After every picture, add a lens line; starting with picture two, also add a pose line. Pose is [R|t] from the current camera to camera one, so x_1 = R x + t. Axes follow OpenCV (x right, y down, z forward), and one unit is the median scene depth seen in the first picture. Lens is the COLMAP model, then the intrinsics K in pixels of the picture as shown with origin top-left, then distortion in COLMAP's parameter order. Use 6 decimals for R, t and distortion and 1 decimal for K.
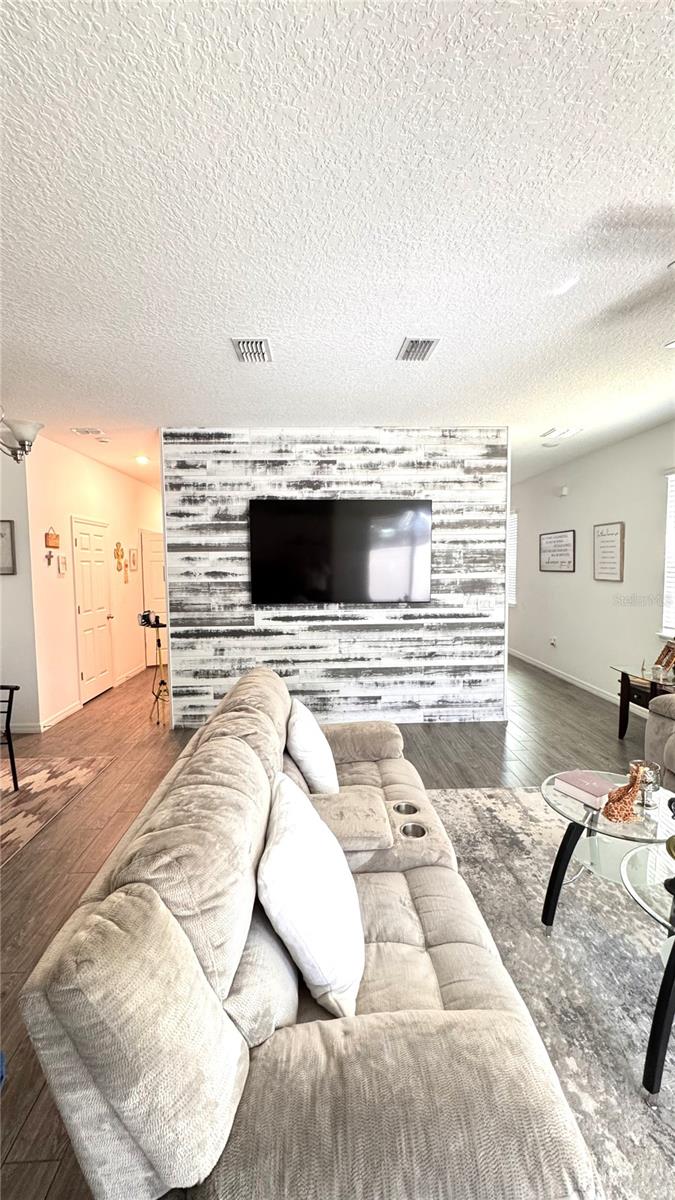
lens RADIAL K [[476.2, 0, 339.6], [0, 476.2, 600.9], [0, 0, 1]] dist [-0.002135, 0.000098]
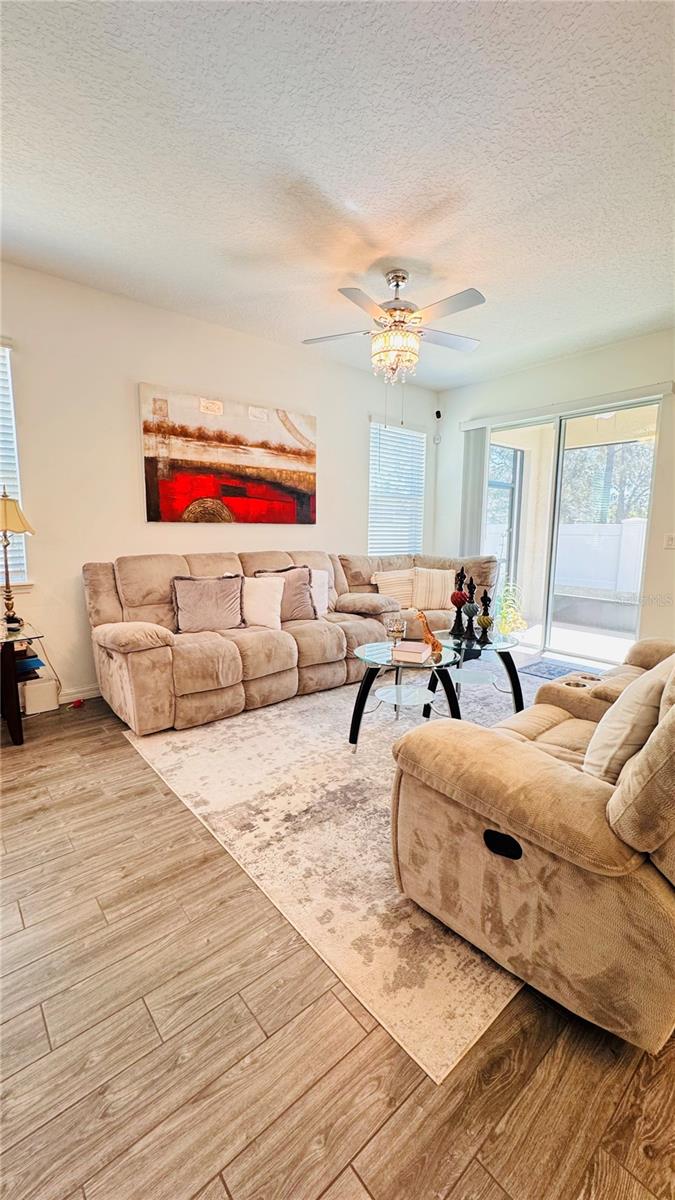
lens RADIAL K [[476.2, 0, 345.9], [0, 476.2, 596.5], [0, 0, 1]] dist [-0.002135, 0.000098]
pose [[-0.616138, -0.102505, 0.780940, -0.151552], [0.060911, 0.982325, 0.176996, 0.009757], [-0.785279, 0.156622, -0.599004, 0.854895]]
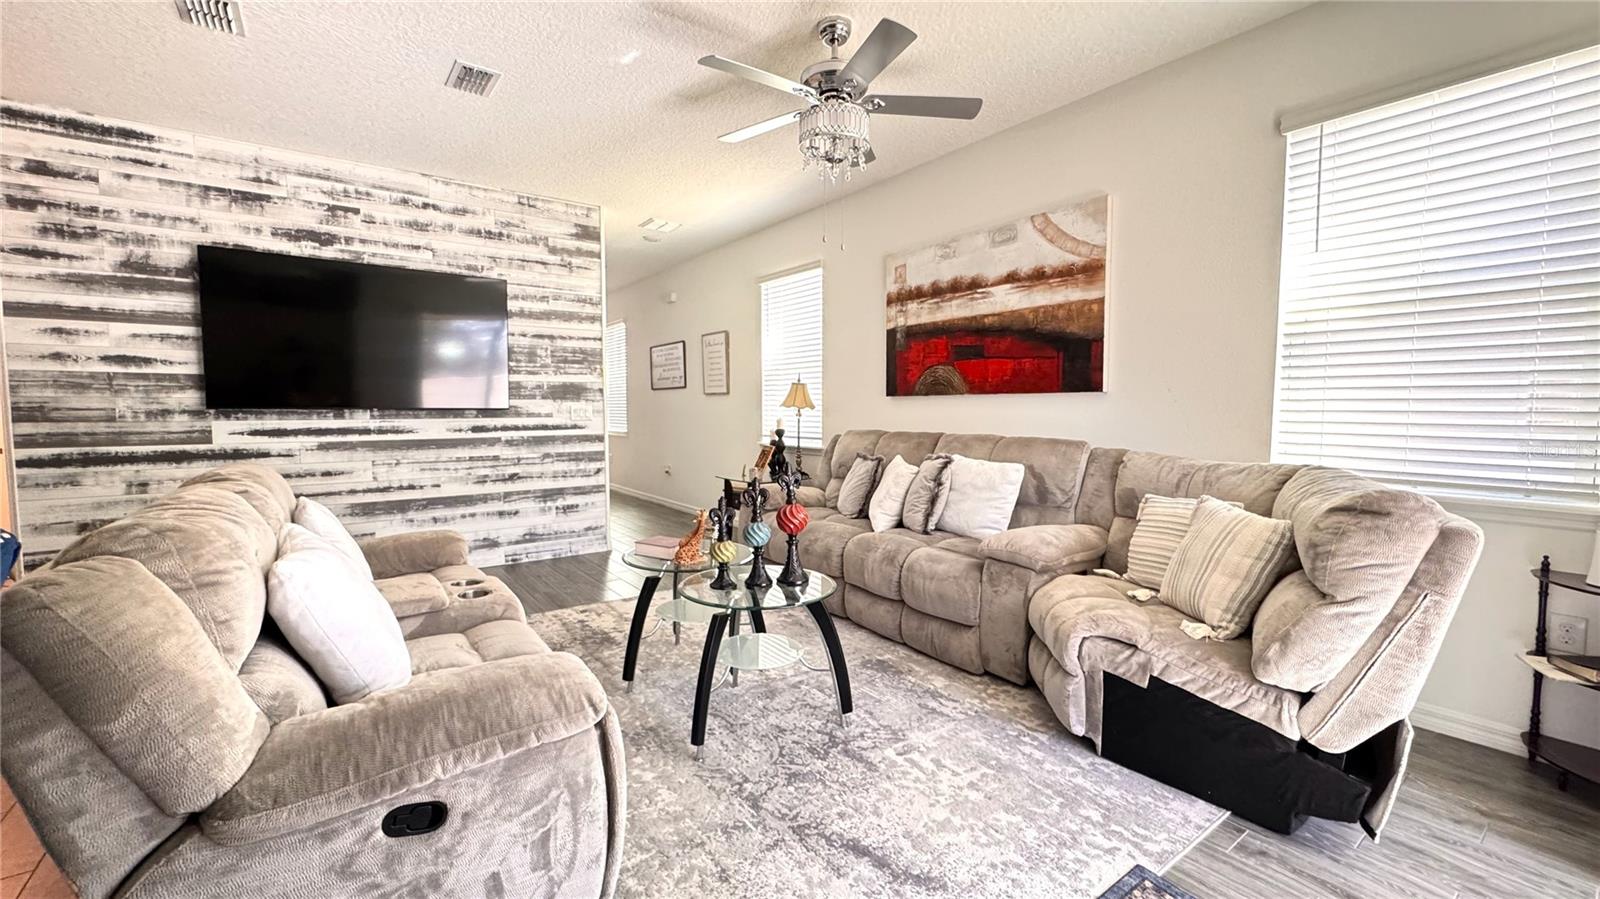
lens RADIAL K [[635.0, 0, 794.3], [0, 635.0, 449.2], [0, 0, 1]] dist [-0.002135, 0.000098]
pose [[0.832768, -0.026923, 0.552967, 0.000357], [0.035482, 0.999359, -0.004779, 0.091488], [-0.552484, 0.023600, 0.833190, -0.140757]]
